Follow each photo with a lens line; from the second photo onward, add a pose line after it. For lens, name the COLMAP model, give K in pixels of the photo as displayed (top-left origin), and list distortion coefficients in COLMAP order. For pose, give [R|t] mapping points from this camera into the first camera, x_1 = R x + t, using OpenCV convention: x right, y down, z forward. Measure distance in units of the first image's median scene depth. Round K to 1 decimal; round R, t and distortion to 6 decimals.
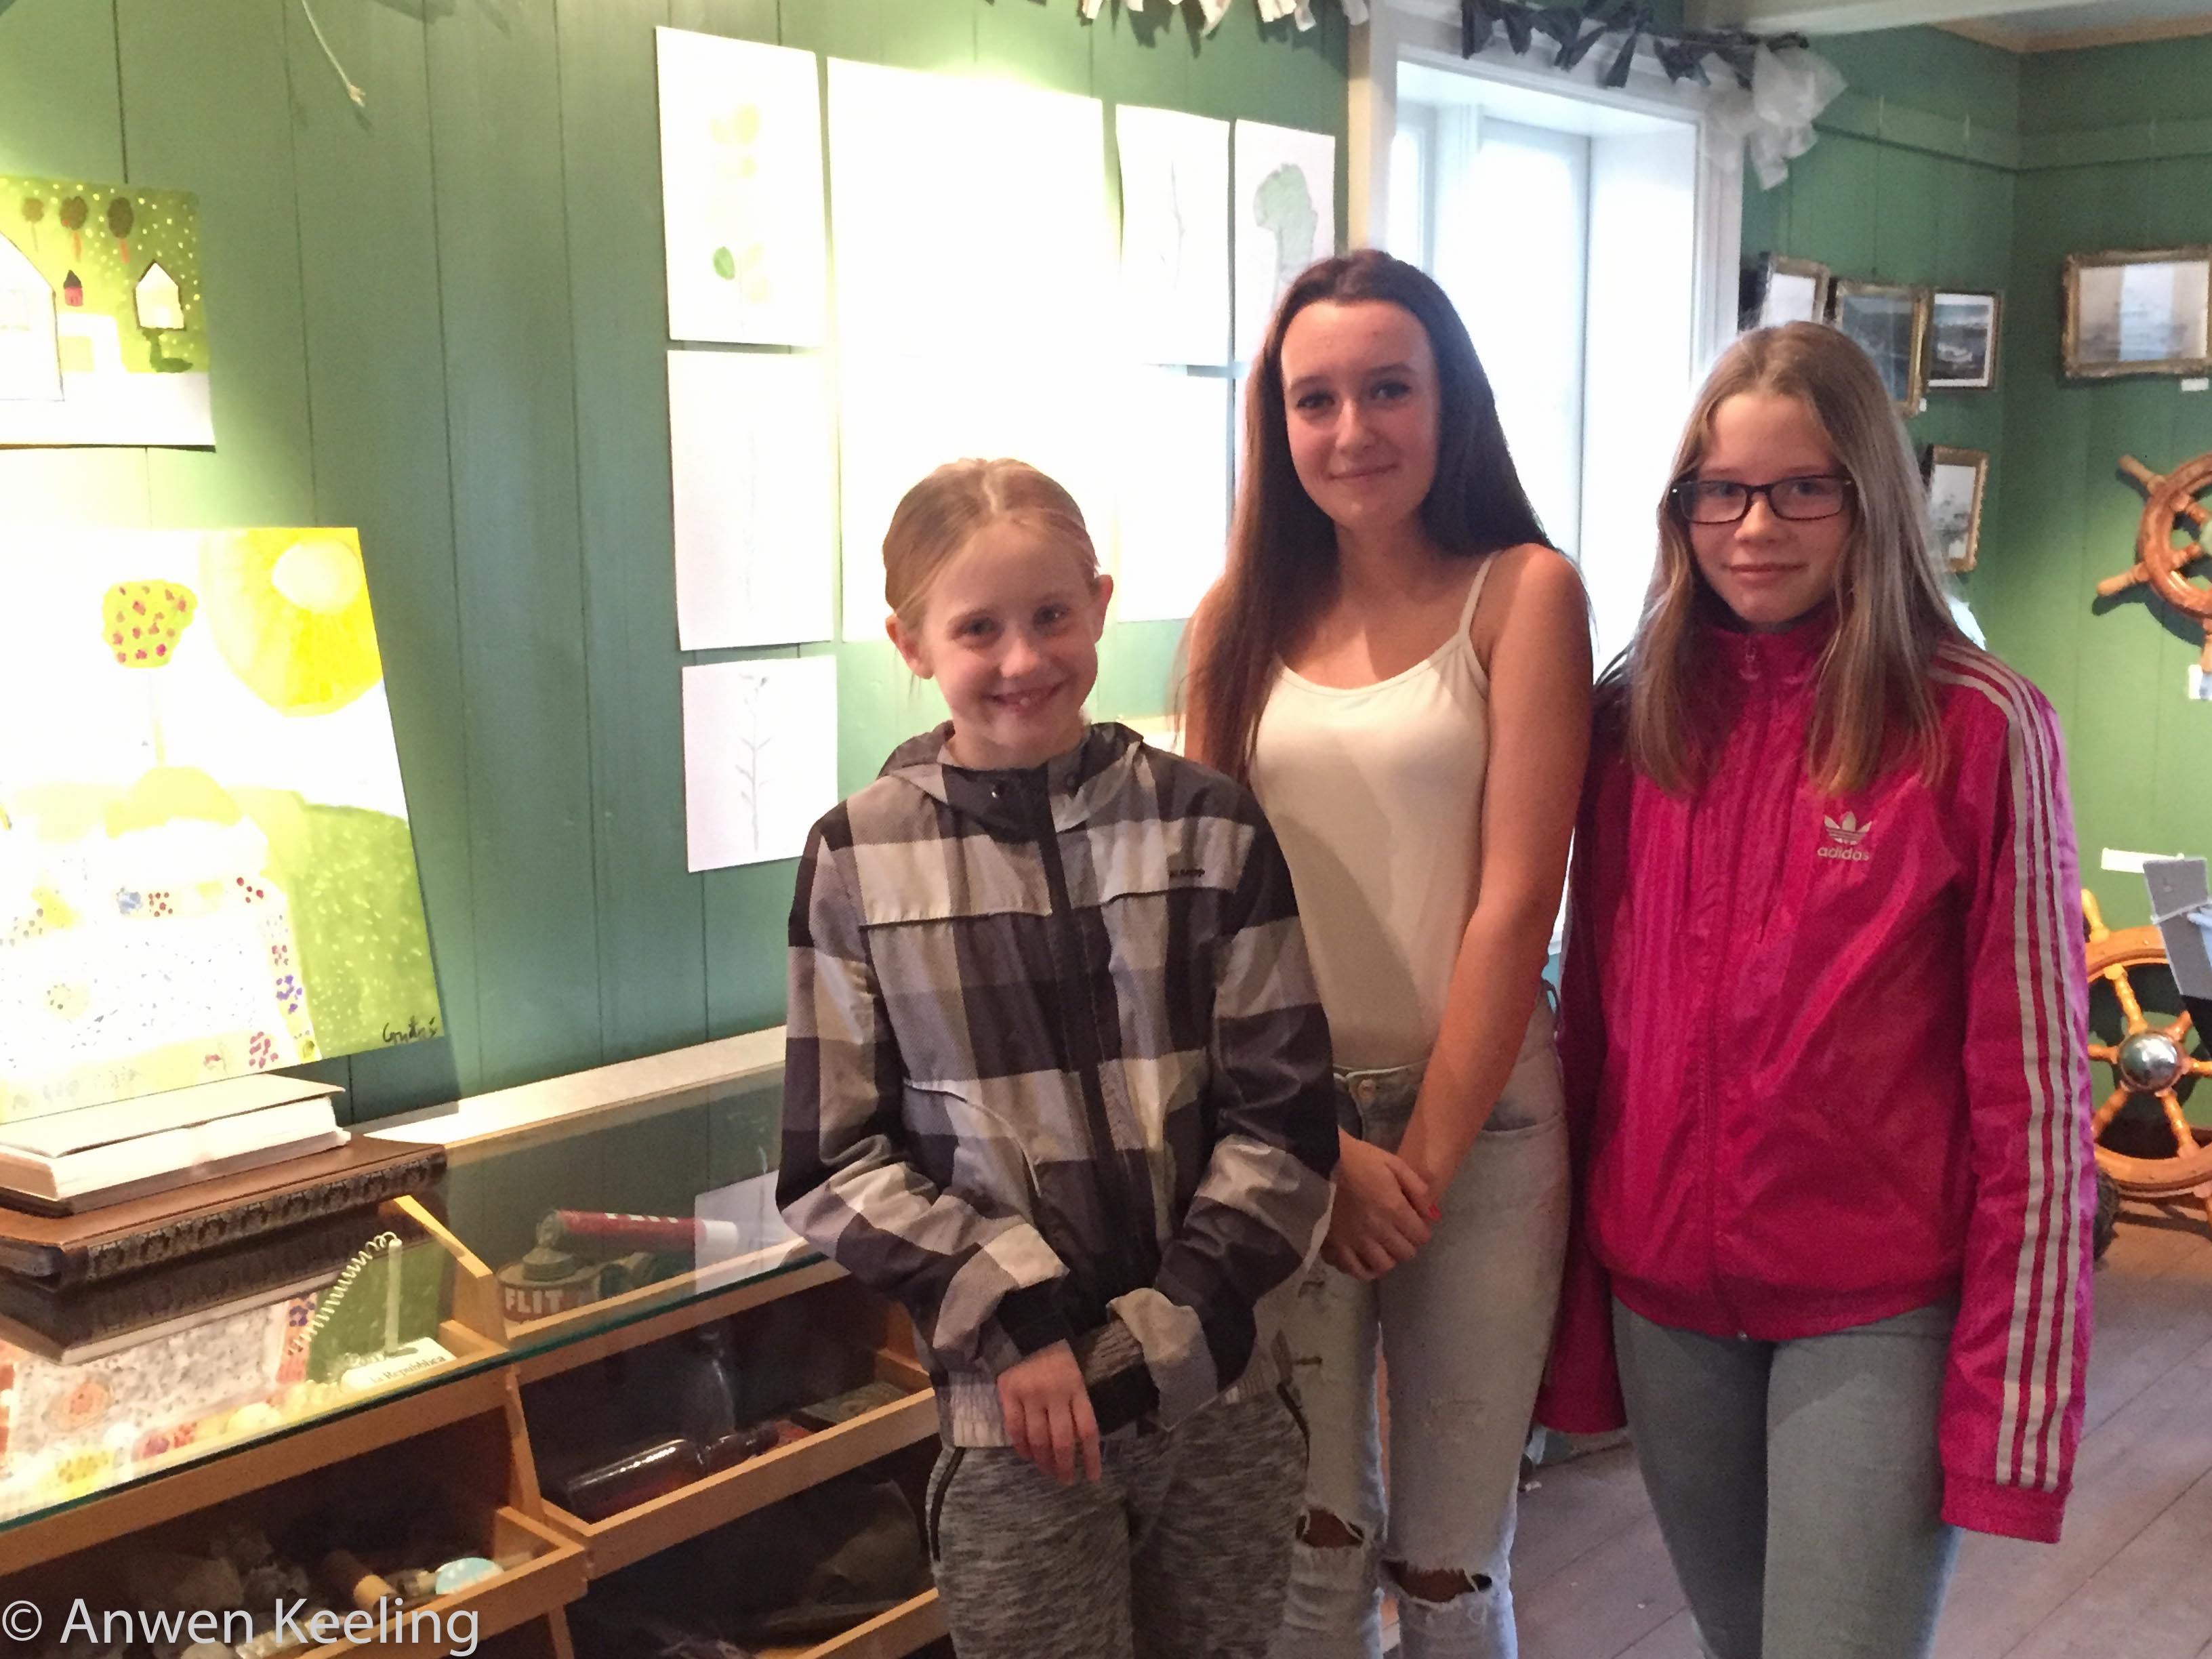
lens RADIAL K [[2413.2, 0, 1102.1], [0, 2413.2, 732.7], [0, 0, 1]] dist [-0.011904, -0.022810]
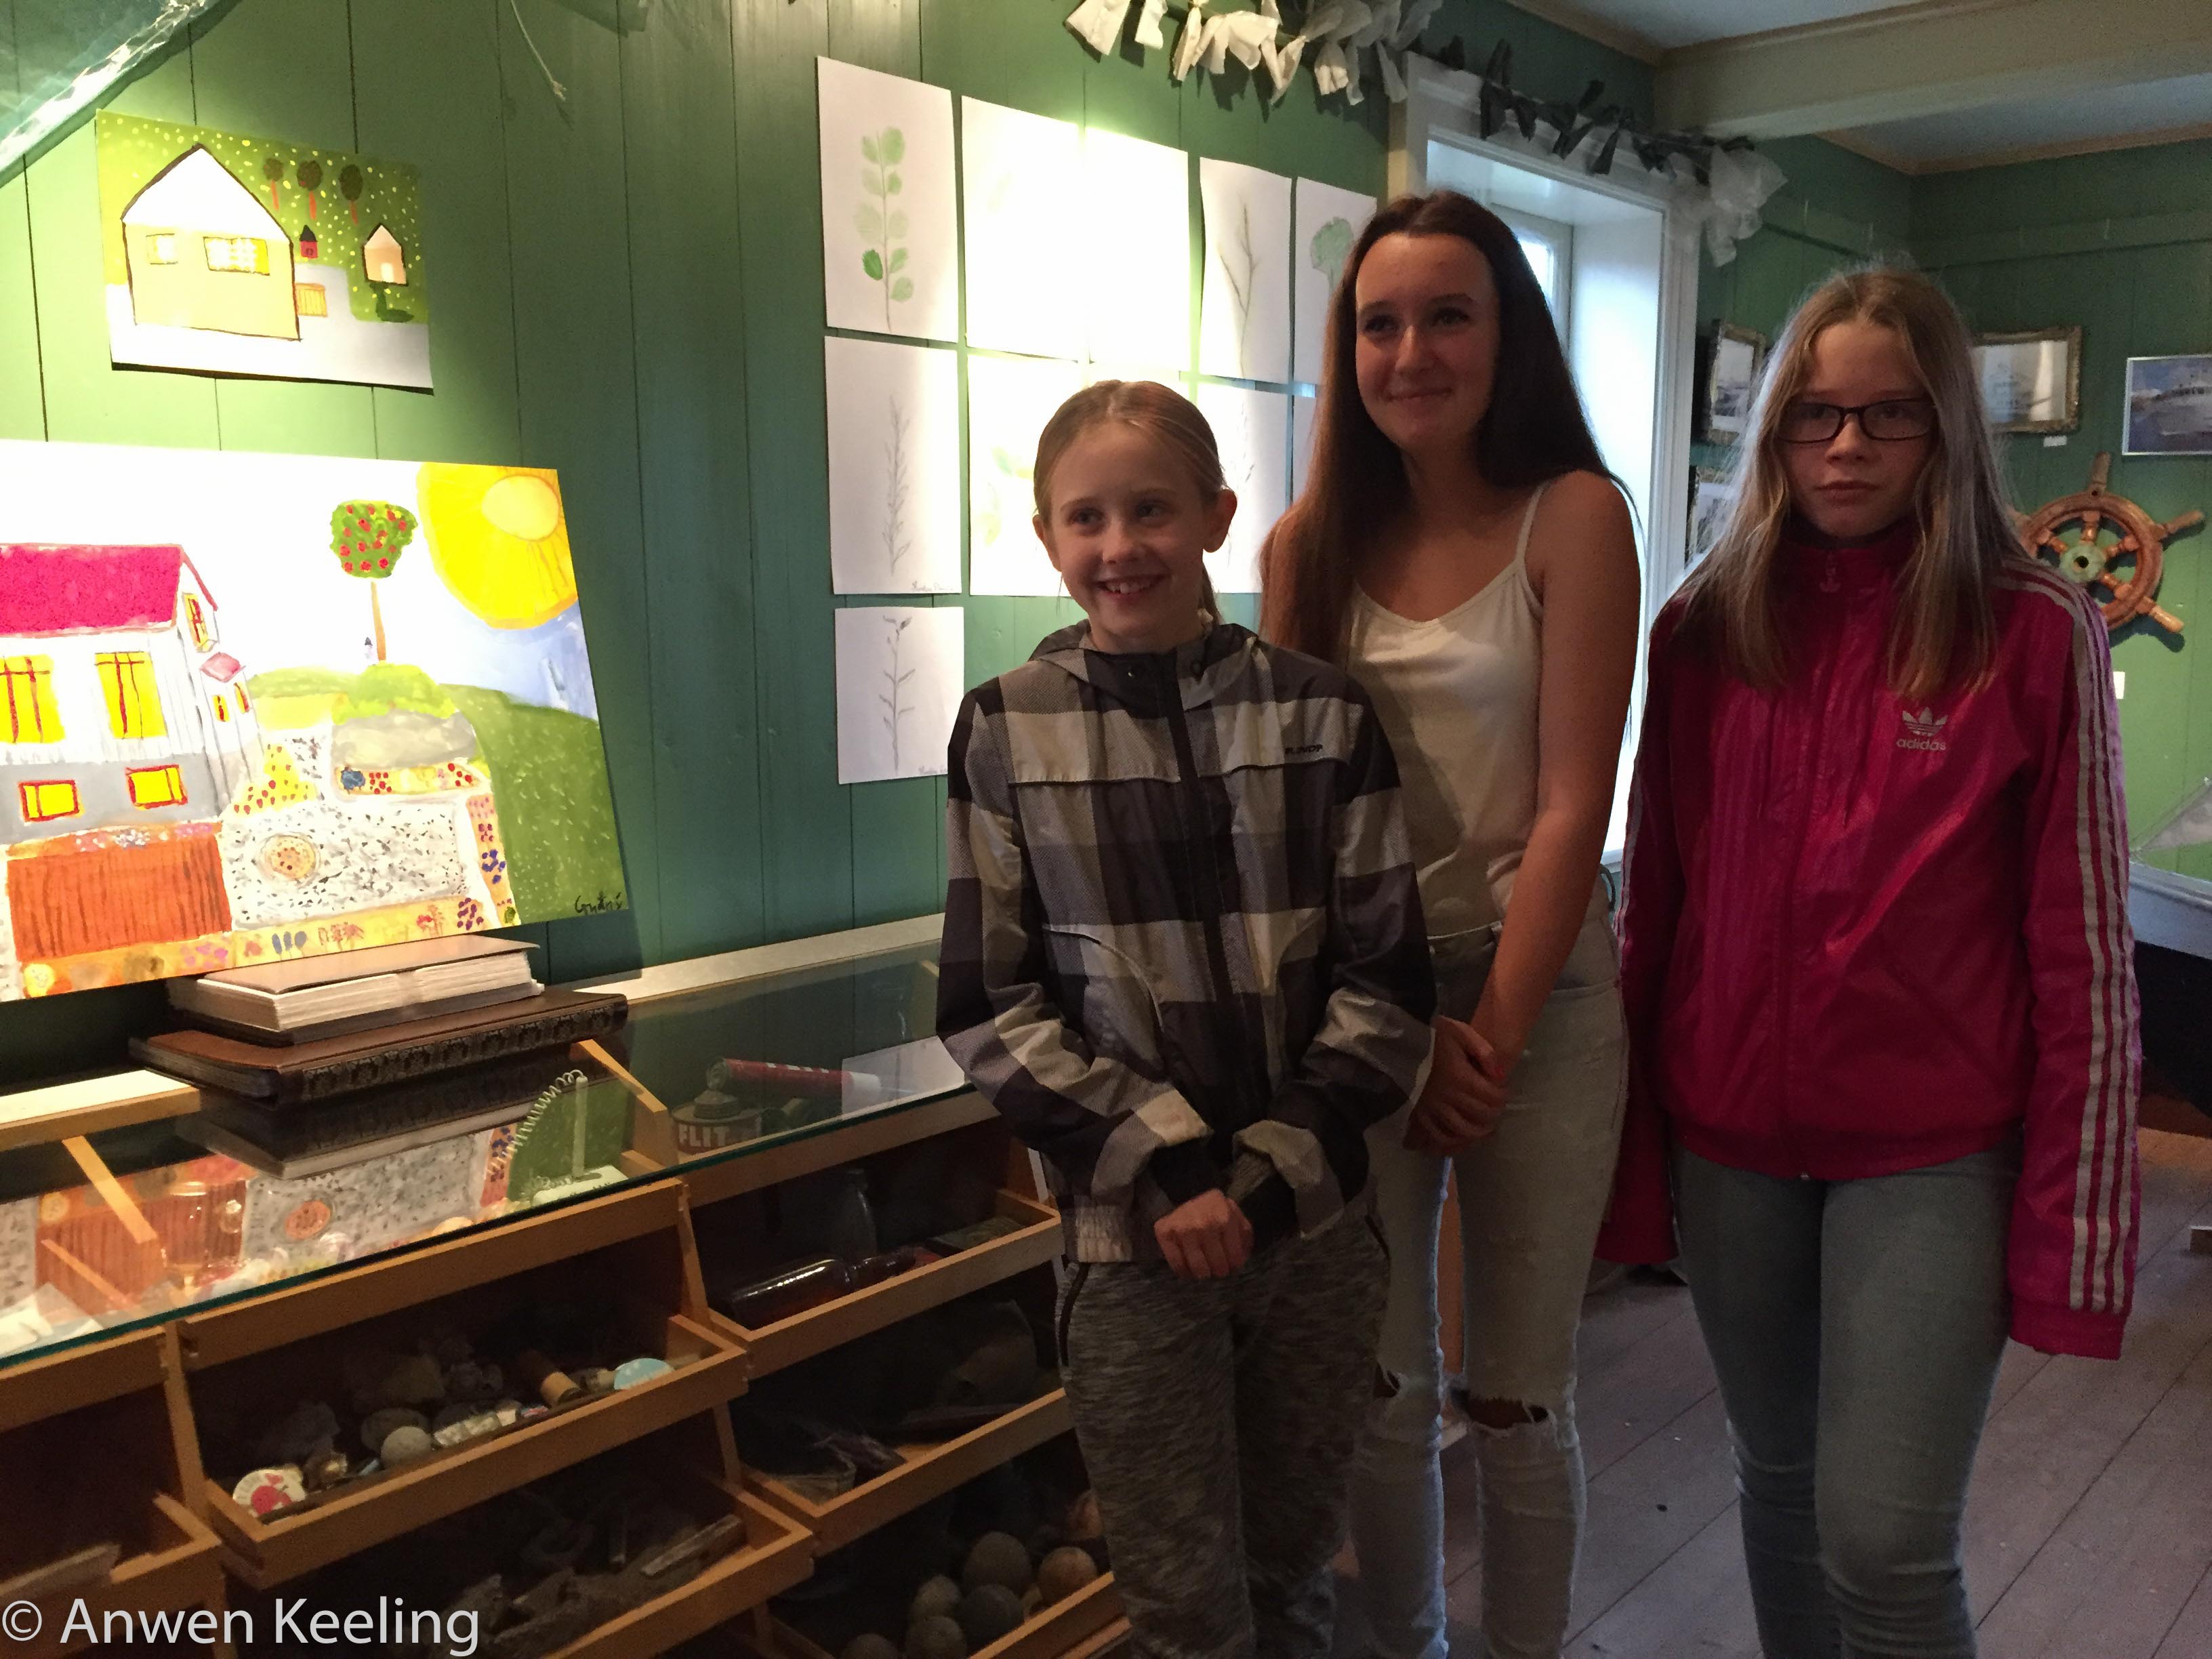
lens RADIAL K [[1814.2, 0, 1099.6], [0, 1814.2, 794.7], [0, 0, 1]] dist [0.047274, -0.154092]
pose [[0.999765, 0.014623, -0.015974, -0.036434], [-0.014294, 0.999687, 0.020547, 0.053434], [0.016269, -0.020314, 0.999661, 0.142075]]
